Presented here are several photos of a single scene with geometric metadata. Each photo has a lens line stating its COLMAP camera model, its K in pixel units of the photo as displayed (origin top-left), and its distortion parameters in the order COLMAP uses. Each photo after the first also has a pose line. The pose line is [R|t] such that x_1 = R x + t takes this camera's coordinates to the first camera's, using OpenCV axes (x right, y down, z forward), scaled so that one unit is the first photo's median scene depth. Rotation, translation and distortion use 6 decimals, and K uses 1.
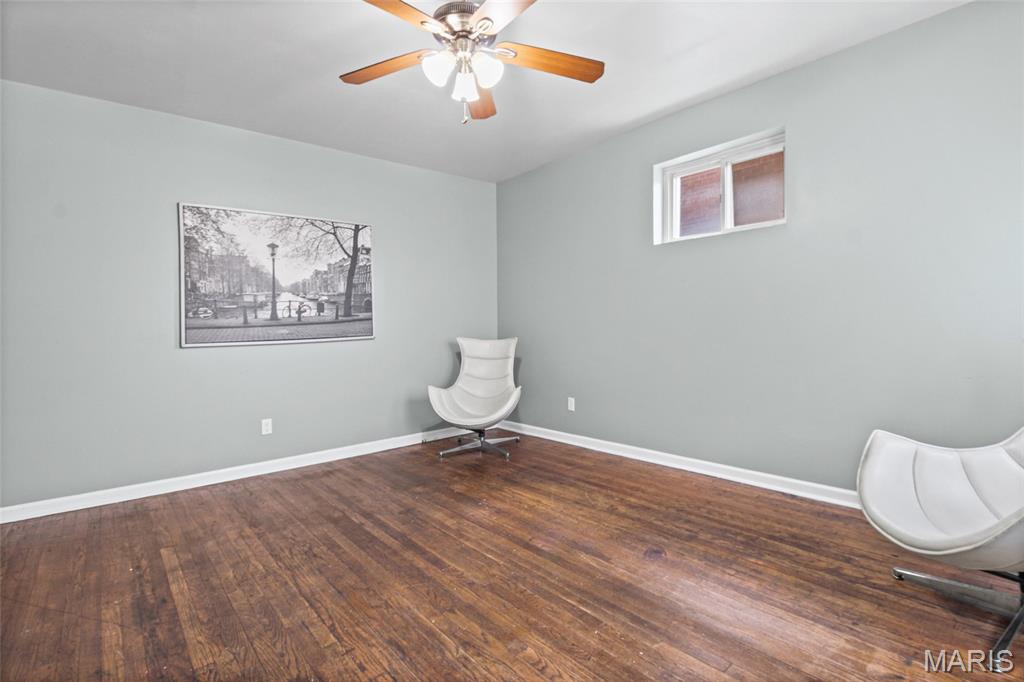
lens RADIAL K [[486.8, 0, 528.2], [0, 486.8, 341.4], [0, 0, 1]] dist [0.002669, 0.001159]
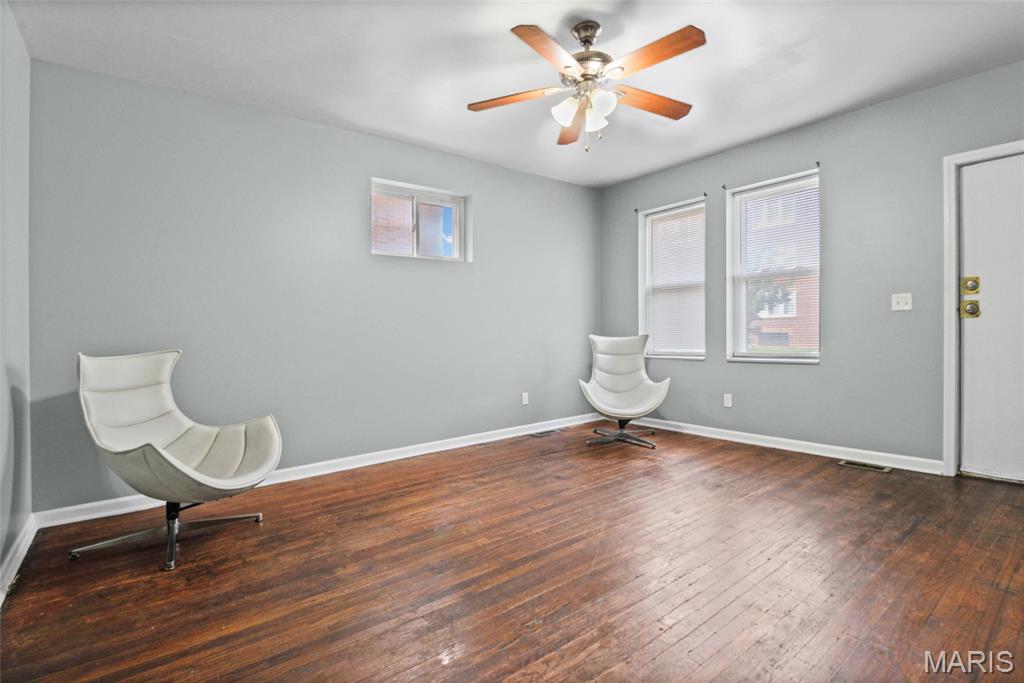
lens RADIAL K [[486.8, 0, 528.2], [0, 486.8, 341.9], [0, 0, 1]] dist [0.002669, 0.001159]
pose [[0.031877, -0.007074, 0.999467, -0.960893], [0.042585, 0.999077, 0.005713, -0.001965], [-0.998584, 0.042380, 0.032149, 0.786868]]
